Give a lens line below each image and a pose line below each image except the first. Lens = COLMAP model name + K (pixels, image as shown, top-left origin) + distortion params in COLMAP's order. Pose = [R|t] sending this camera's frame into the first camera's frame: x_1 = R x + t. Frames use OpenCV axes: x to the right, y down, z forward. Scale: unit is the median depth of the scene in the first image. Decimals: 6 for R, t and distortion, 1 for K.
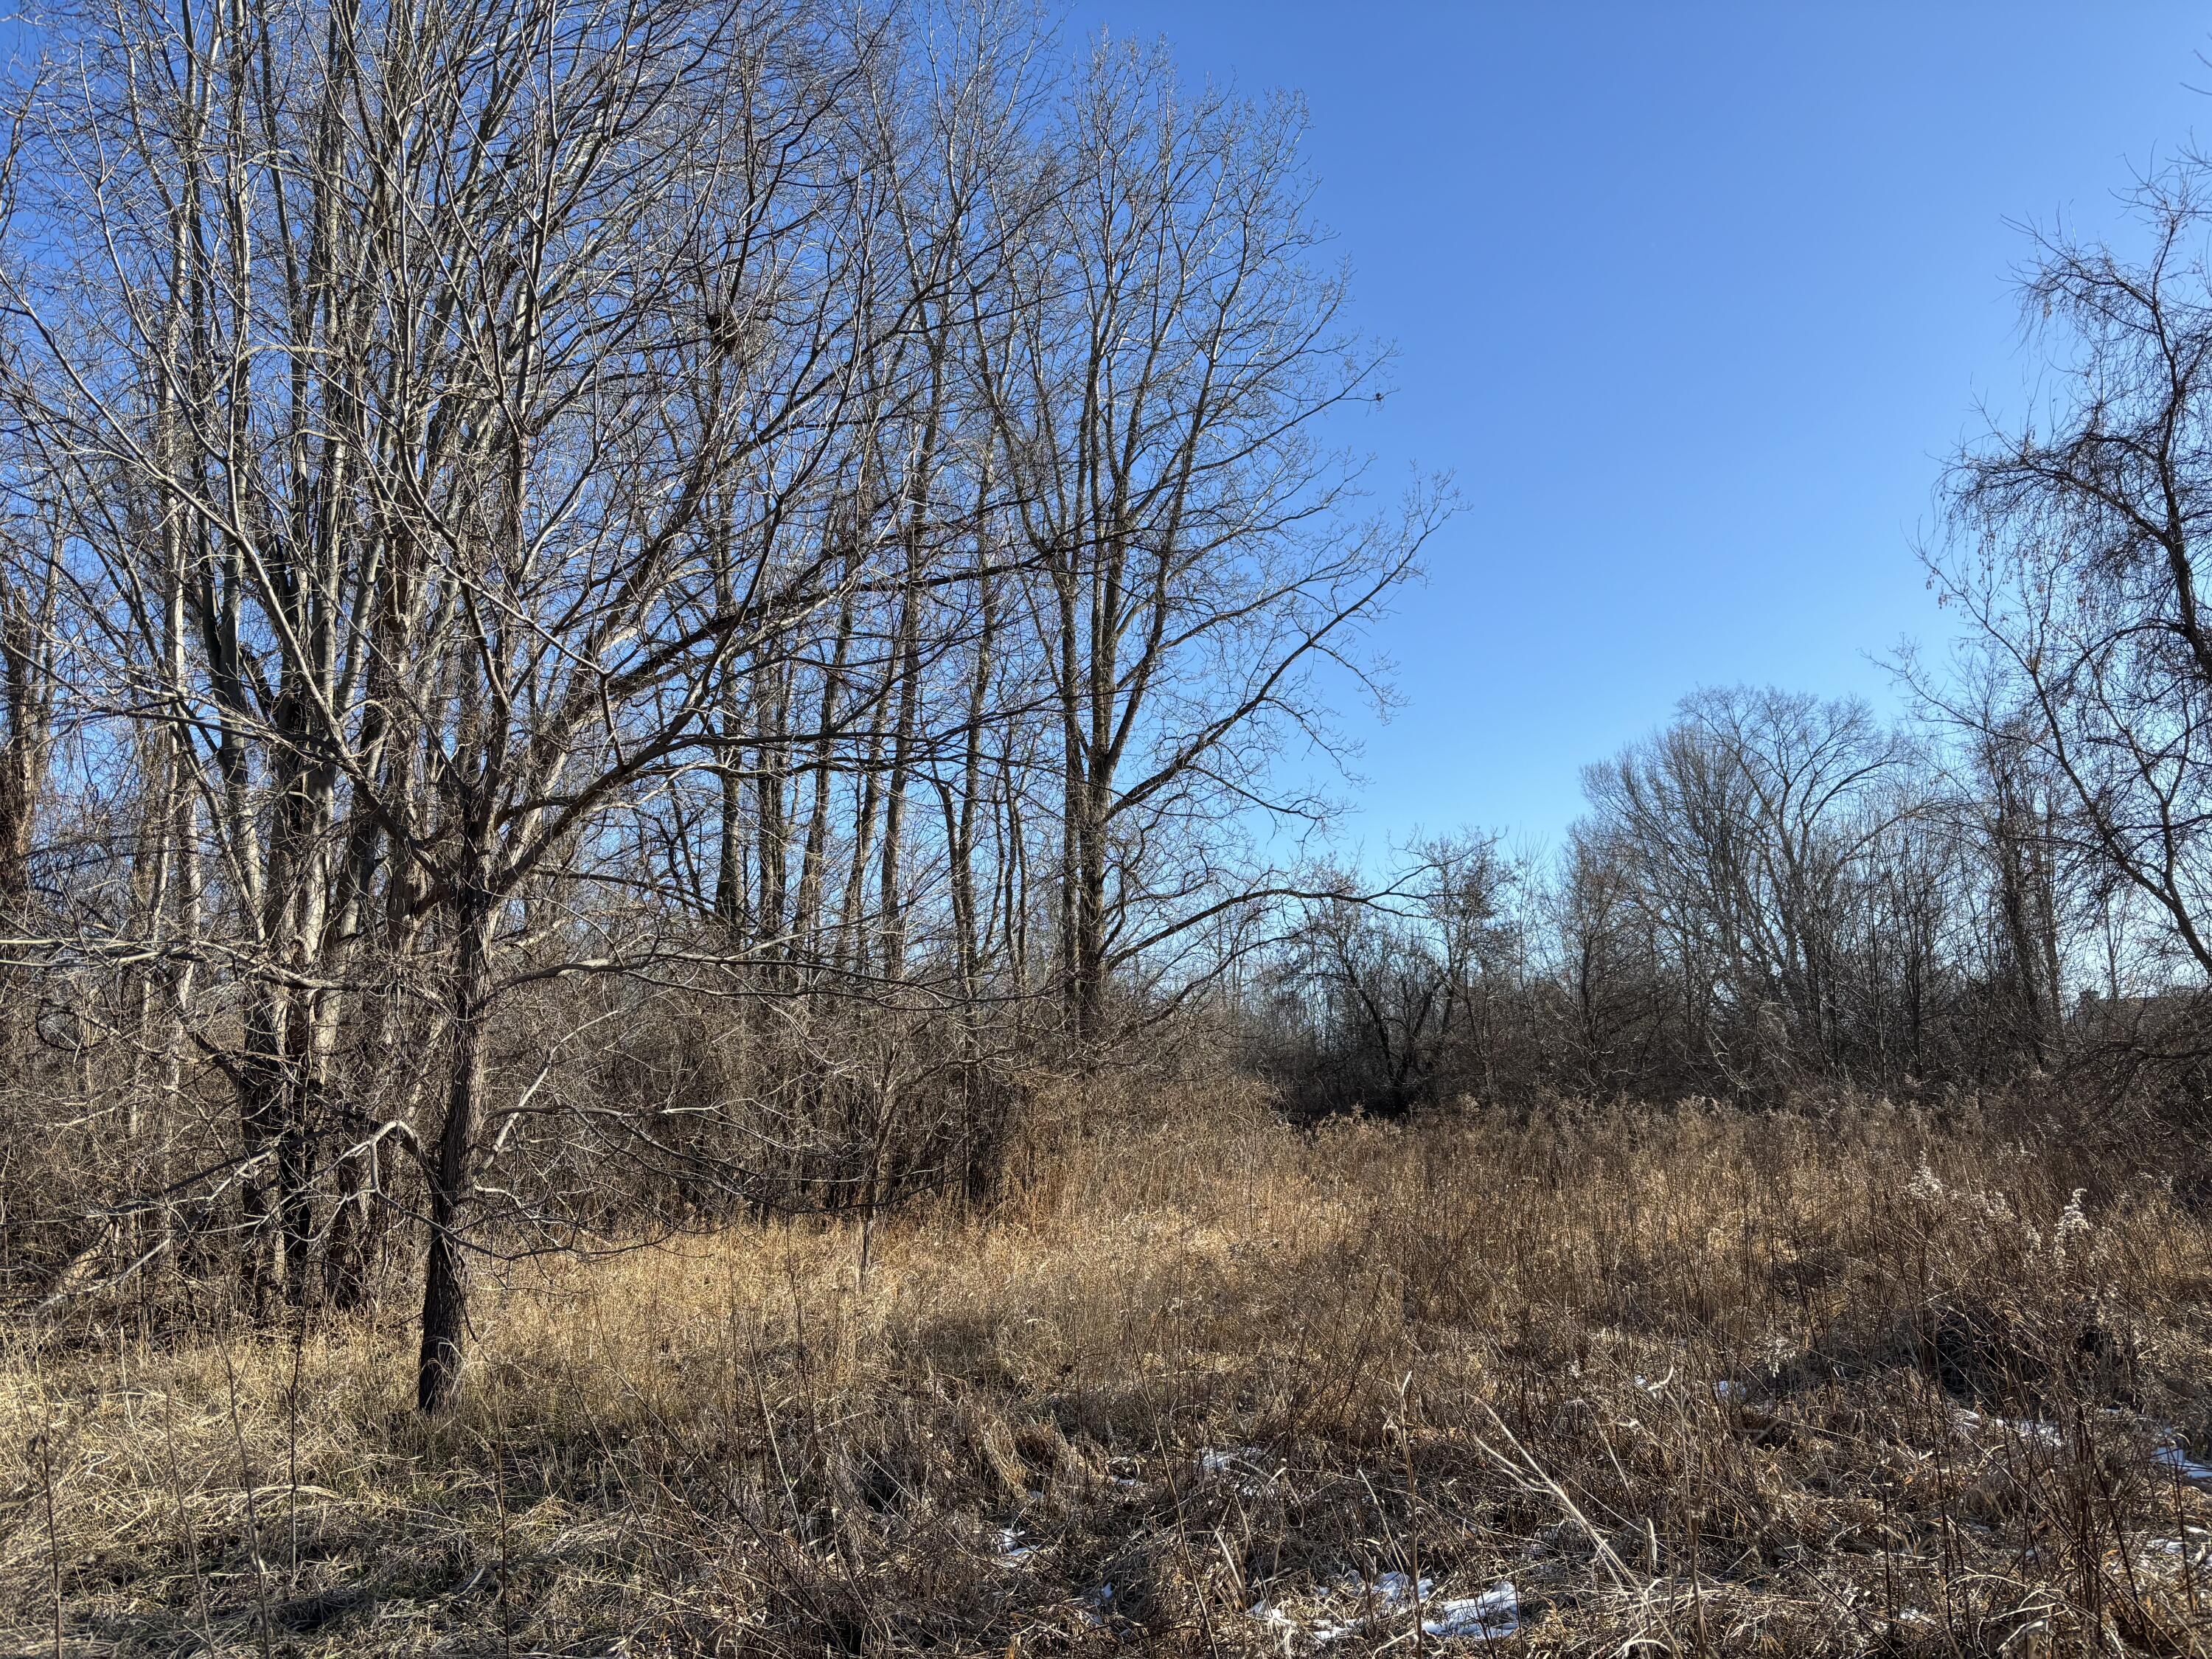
lens RADIAL K [[1732.1, 0, 1106.0], [0, 1732.1, 829.5], [0, 0, 1]] dist [0.054264, 0.000985]
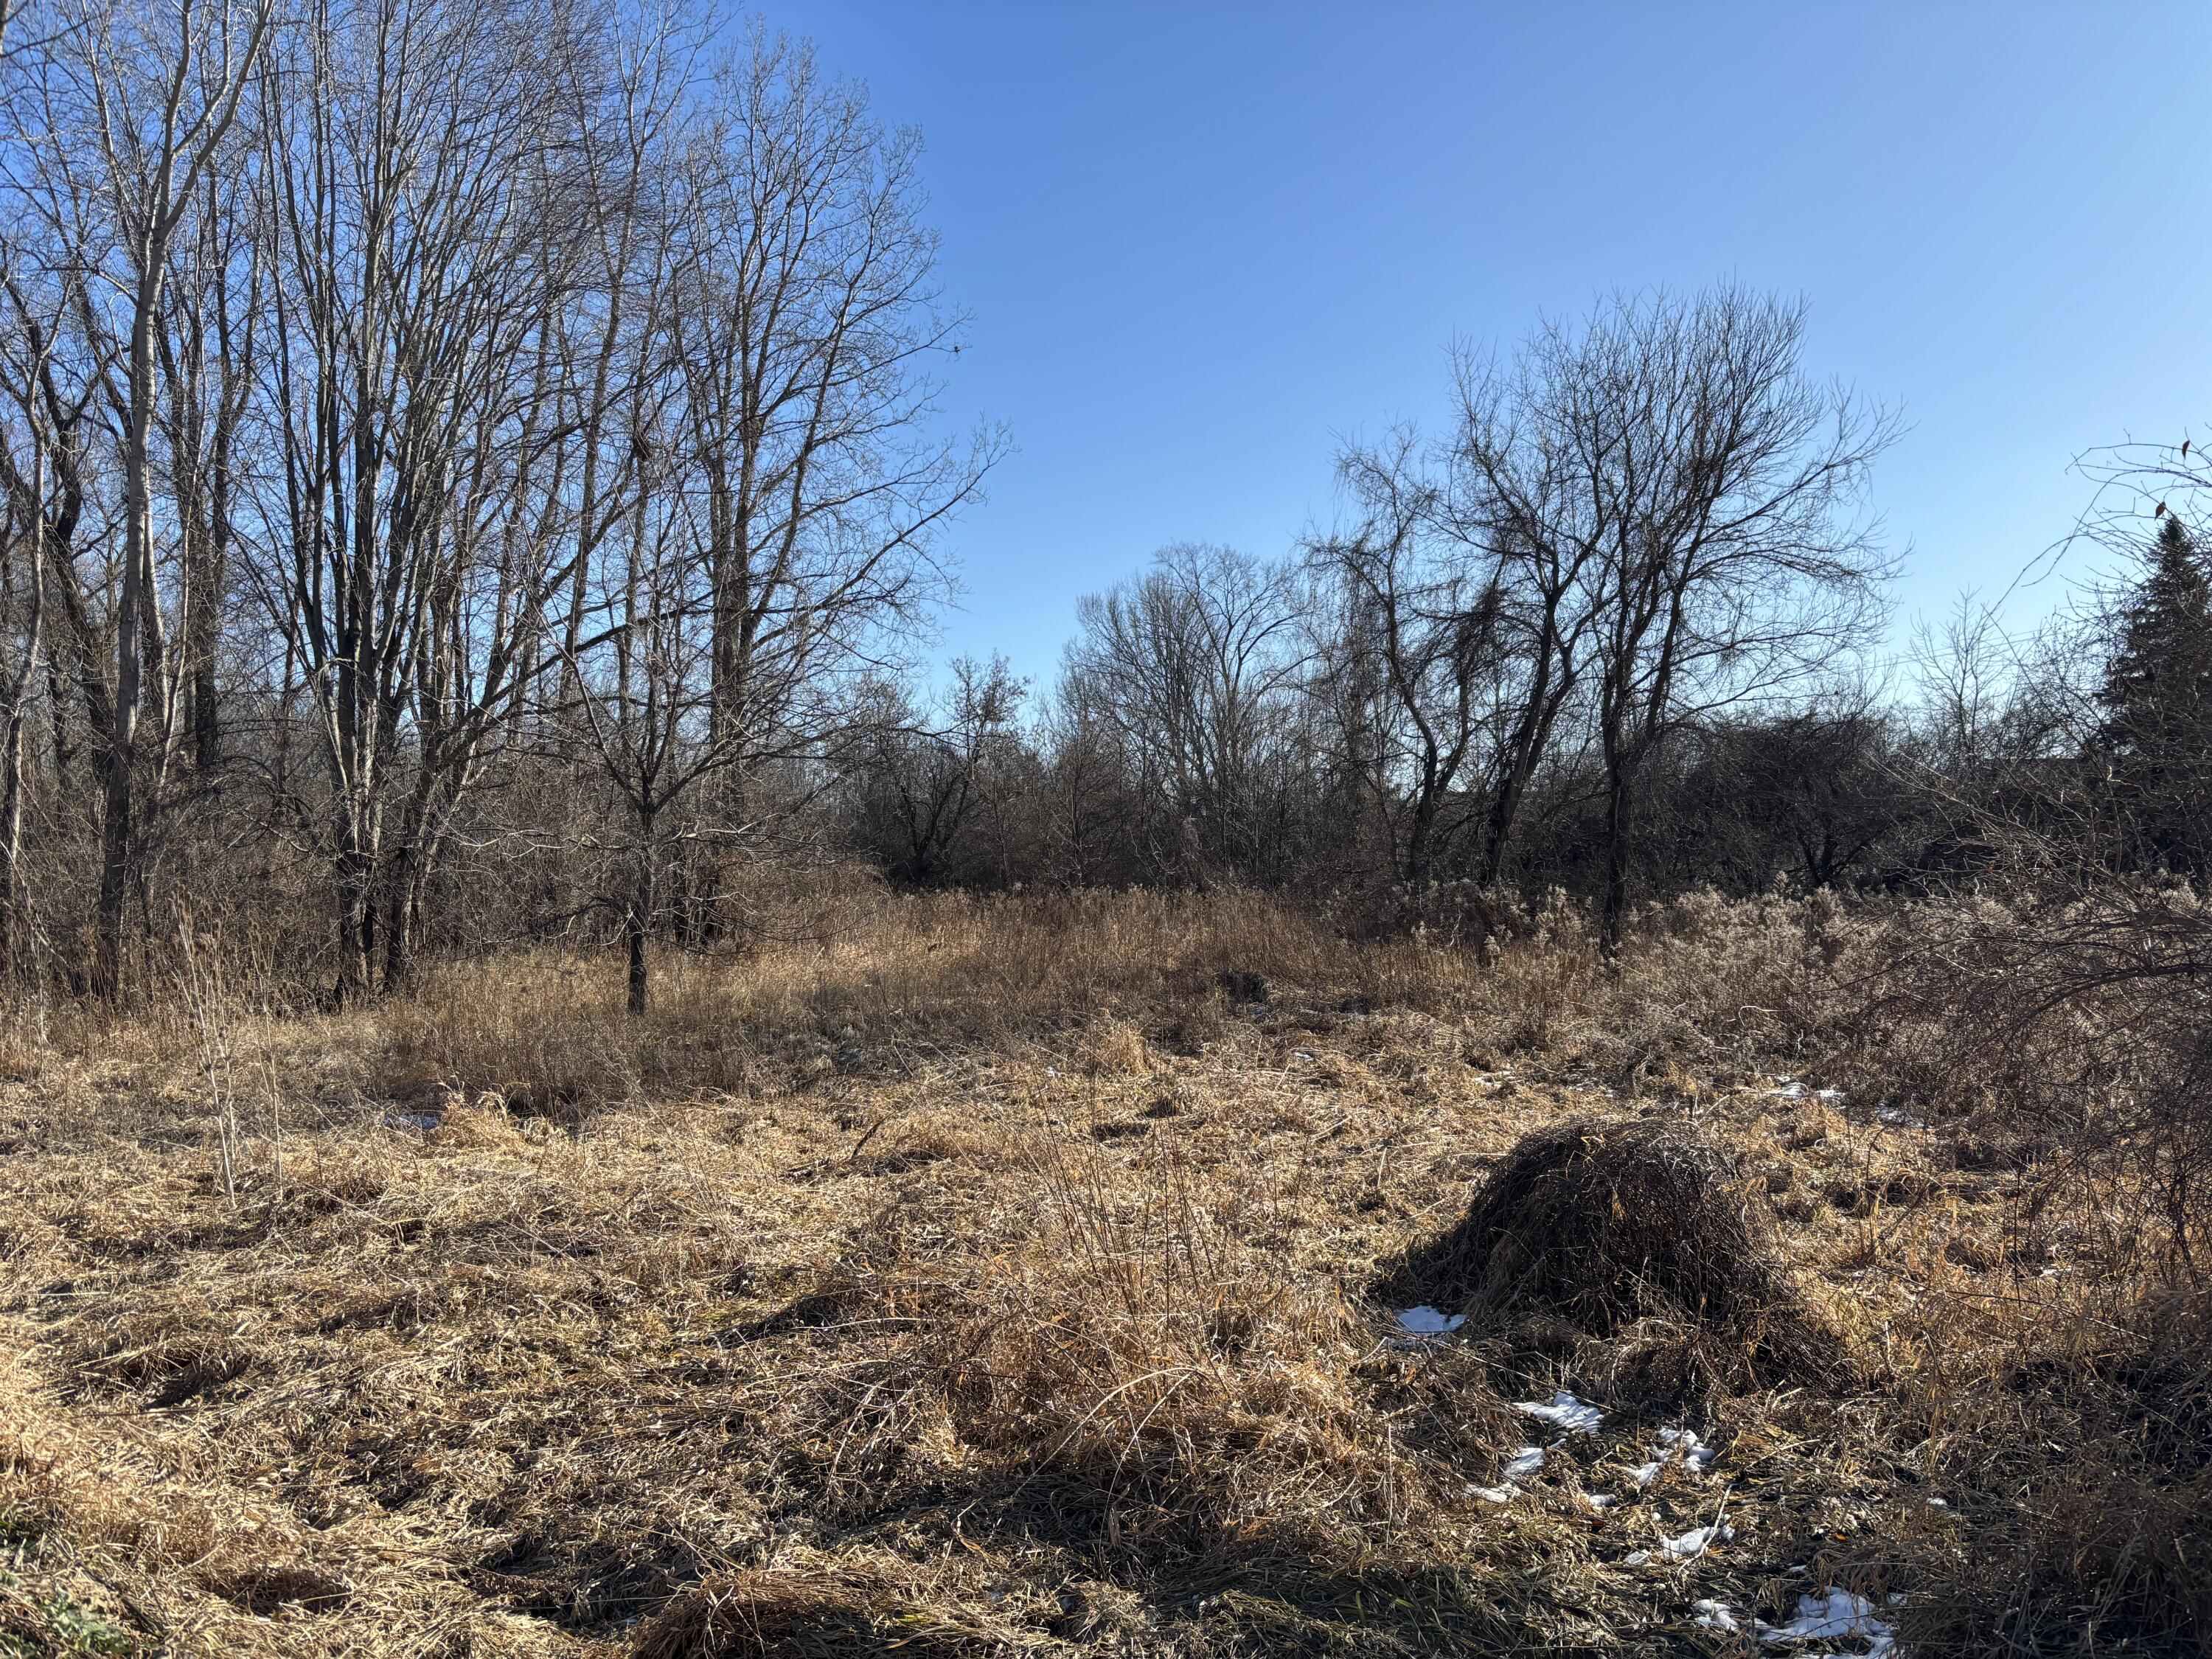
lens RADIAL K [[1670.0, 0, 1106.0], [0, 1670.0, 829.5], [0, 0, 1]] dist [-0.000812, -0.000434]
pose [[0.954973, 0.045028, 0.293255, -0.061117], [-0.087523, 0.987185, 0.133438, -0.043510], [-0.283488, -0.153096, 0.946676, -0.193759]]
